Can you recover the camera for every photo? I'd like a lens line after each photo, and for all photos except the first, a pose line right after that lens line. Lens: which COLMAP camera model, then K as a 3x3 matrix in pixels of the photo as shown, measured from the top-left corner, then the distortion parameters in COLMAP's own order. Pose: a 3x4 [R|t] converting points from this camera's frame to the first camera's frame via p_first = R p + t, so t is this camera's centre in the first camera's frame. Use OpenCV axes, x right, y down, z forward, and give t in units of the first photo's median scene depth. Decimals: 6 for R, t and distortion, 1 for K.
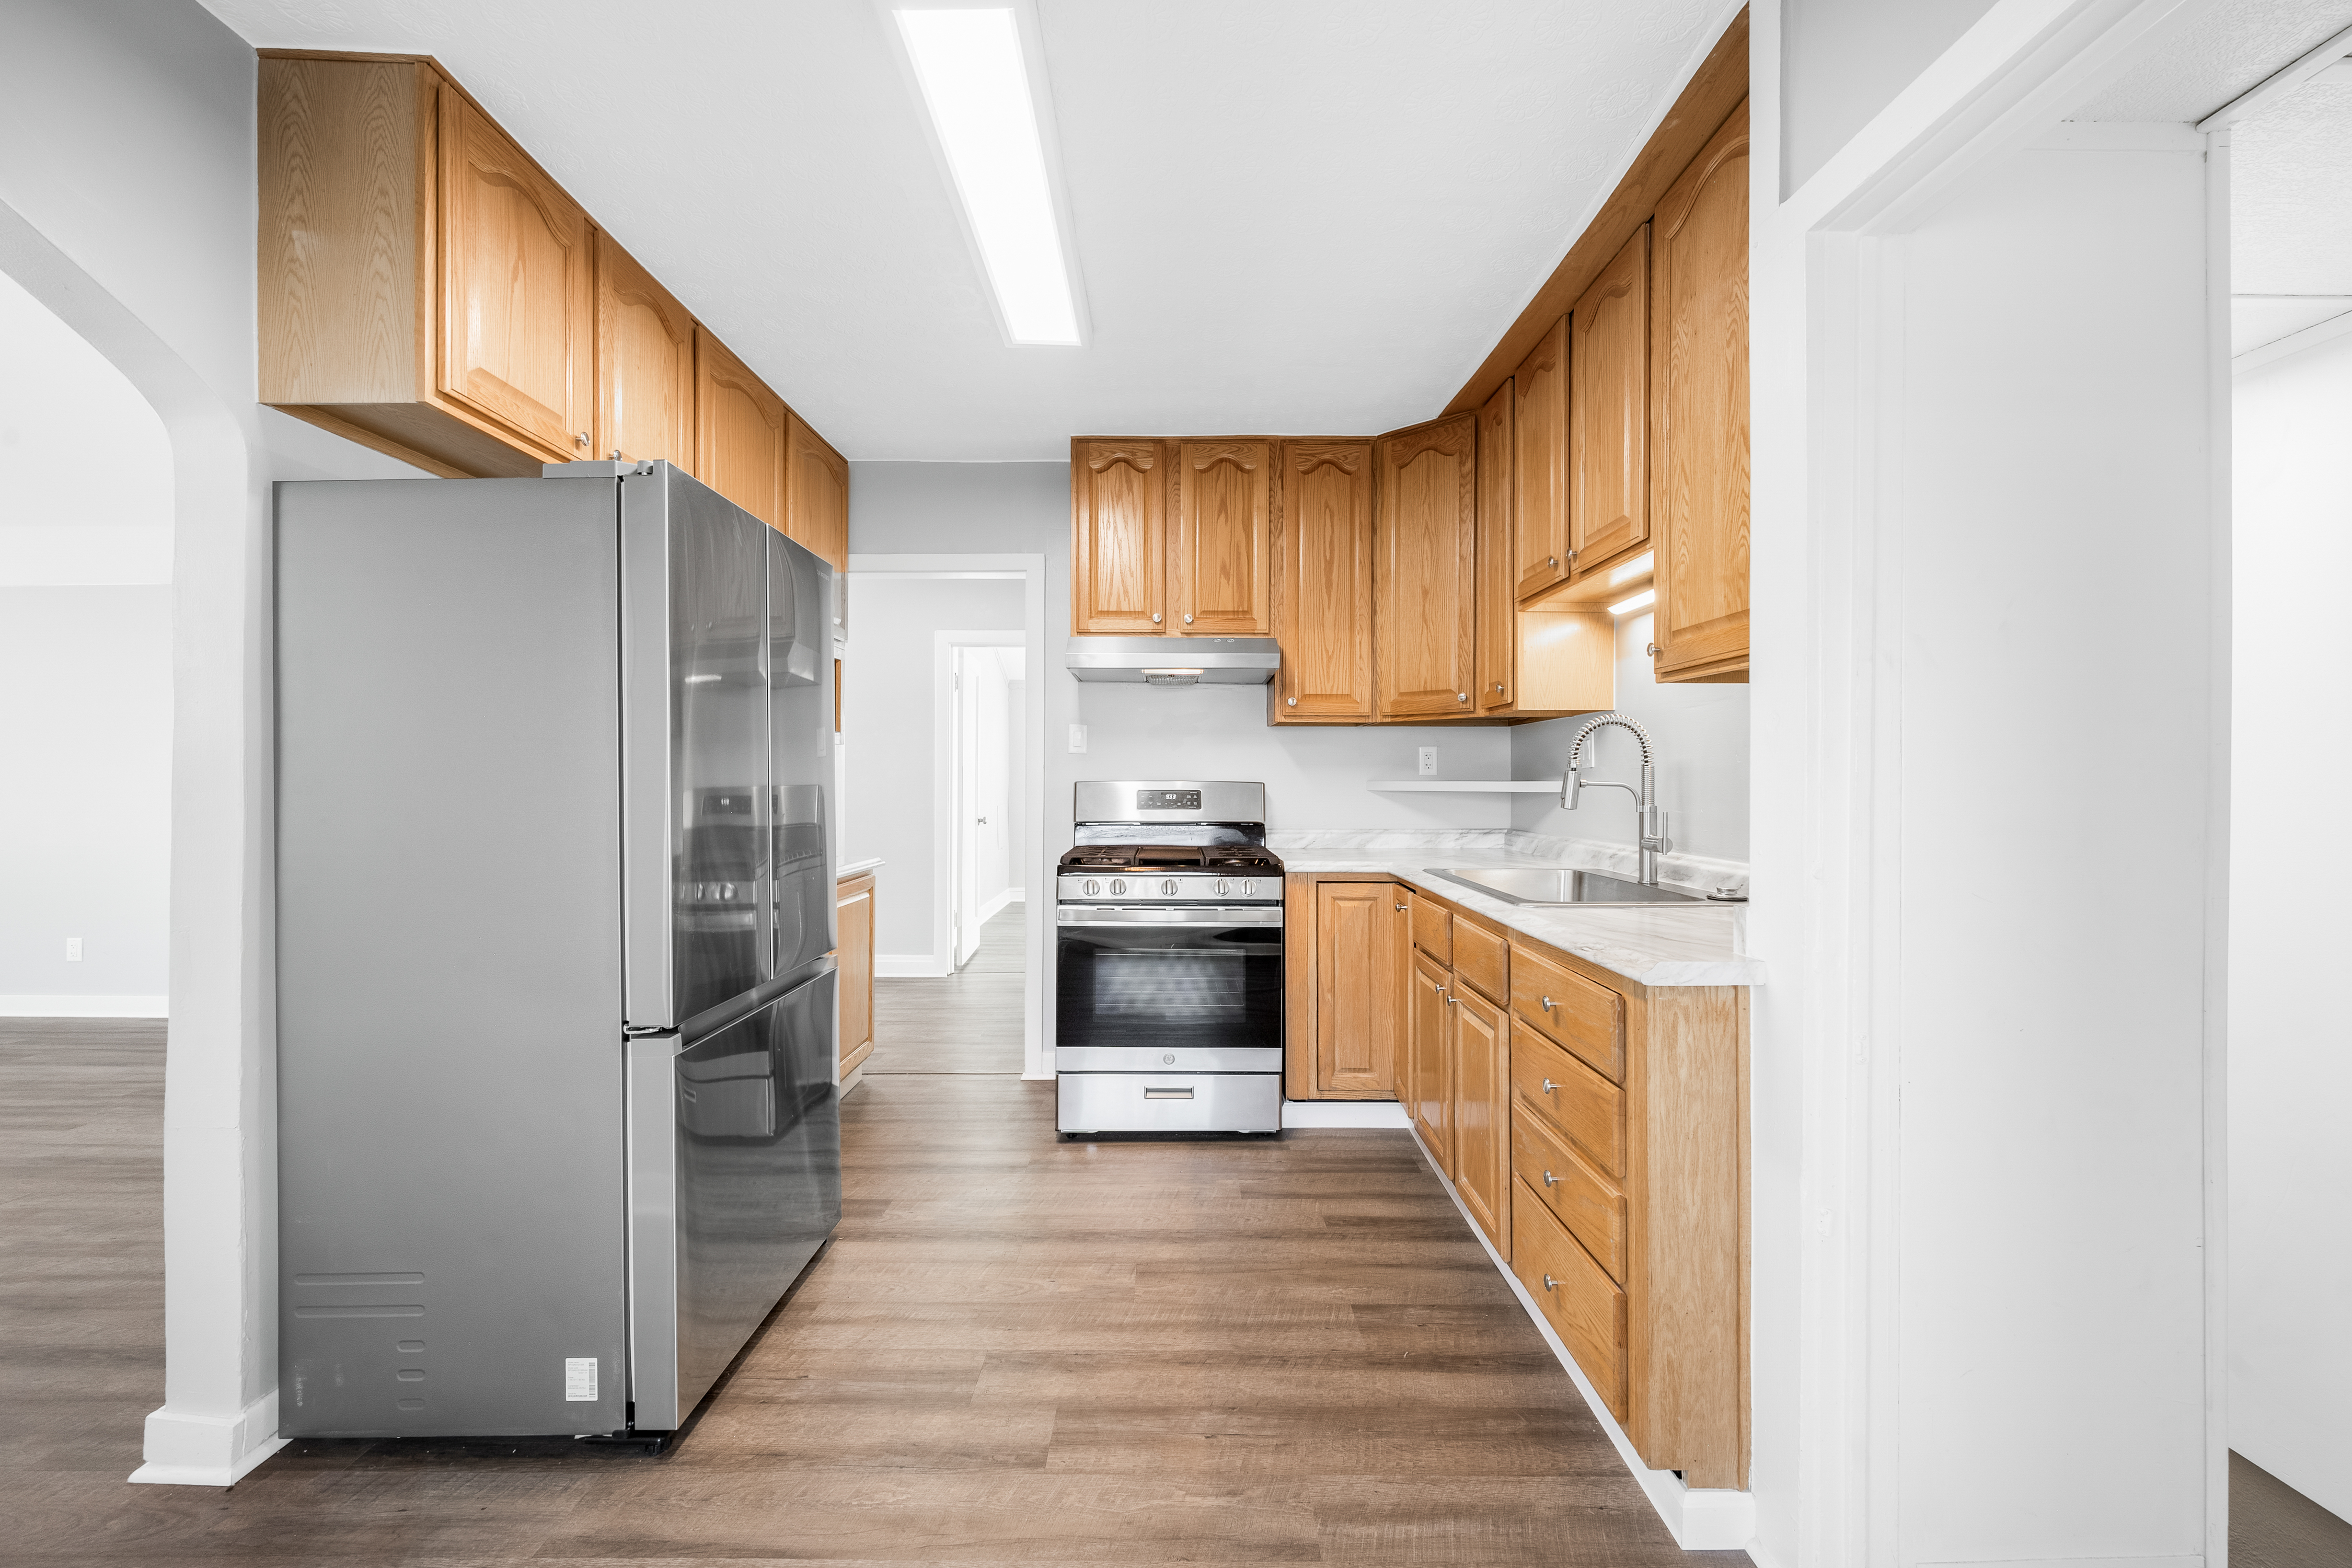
lens RADIAL K [[925.1, 0, 1174.5], [0, 925.1, 782.9], [0, 0, 1]] dist [0.000440, 0.000128]
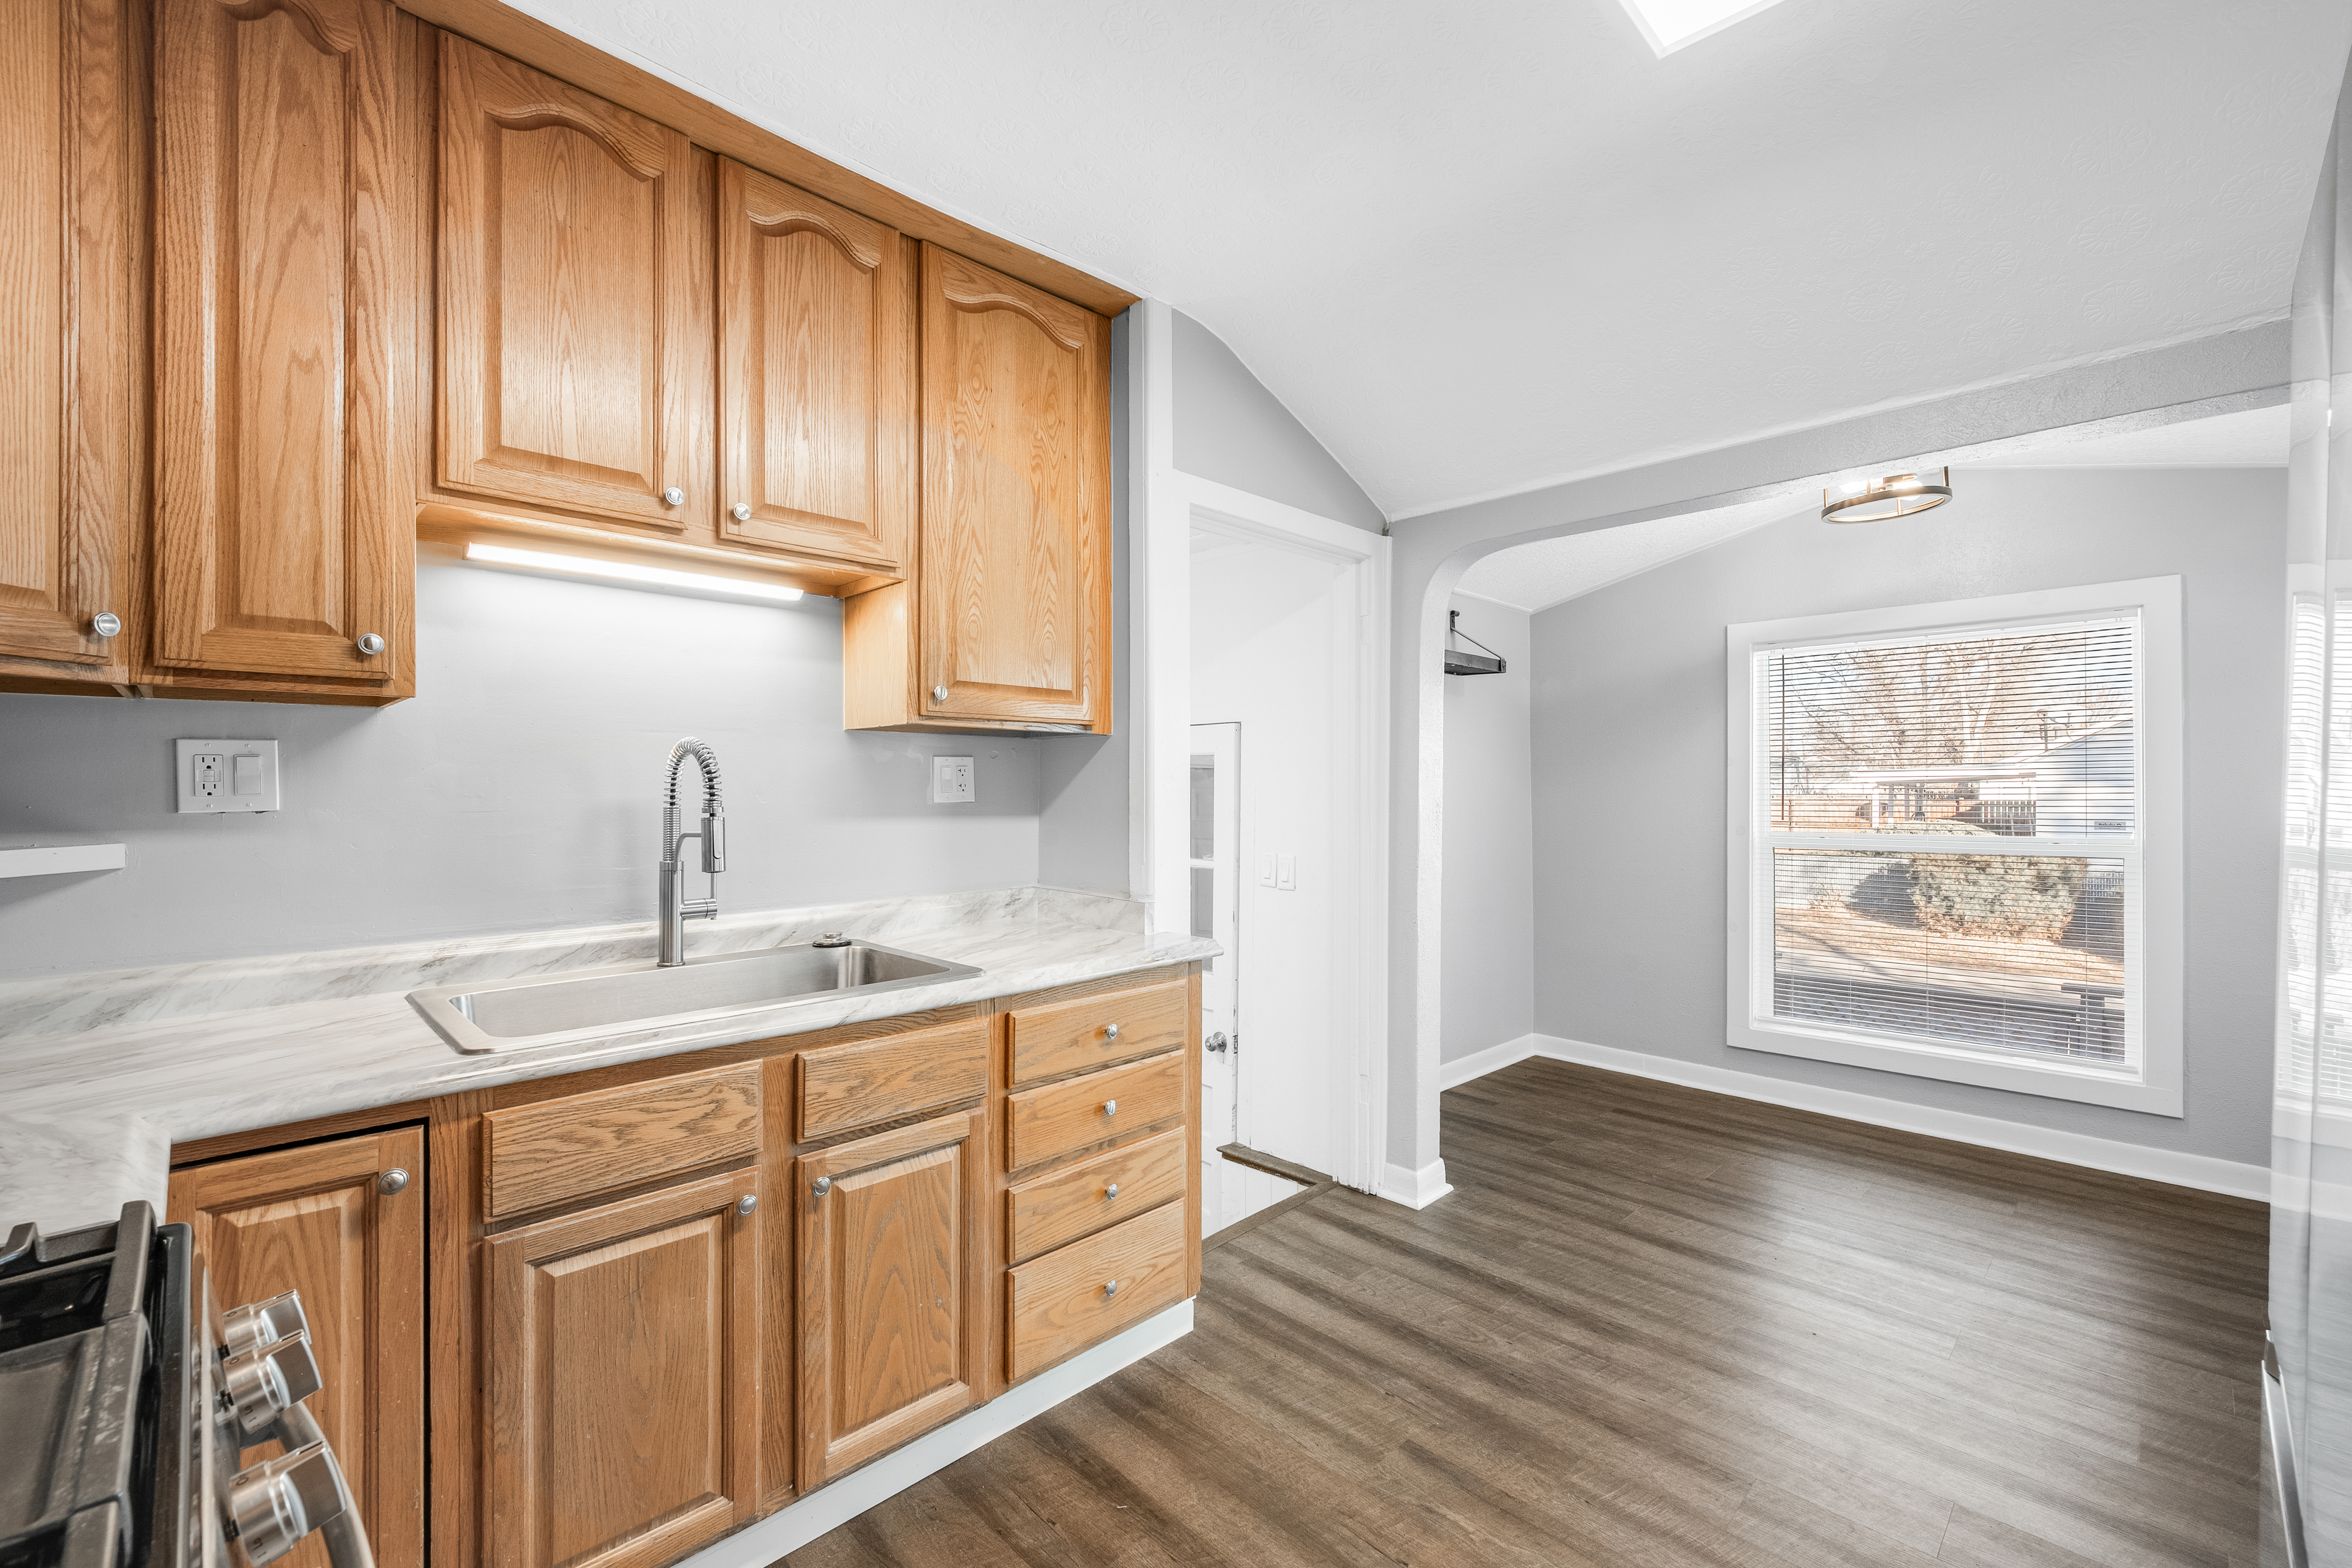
lens RADIAL K [[995.8, 0, 1169.2], [0, 995.8, 789.3], [0, 0, 1]] dist [0.002774, 0.000168]
pose [[-0.701176, 0.000432, 0.712989, -0.529572], [0.000915, 1.000000, 0.000293, -0.048269], [-0.712988, 0.000858, -0.701176, 1.973160]]
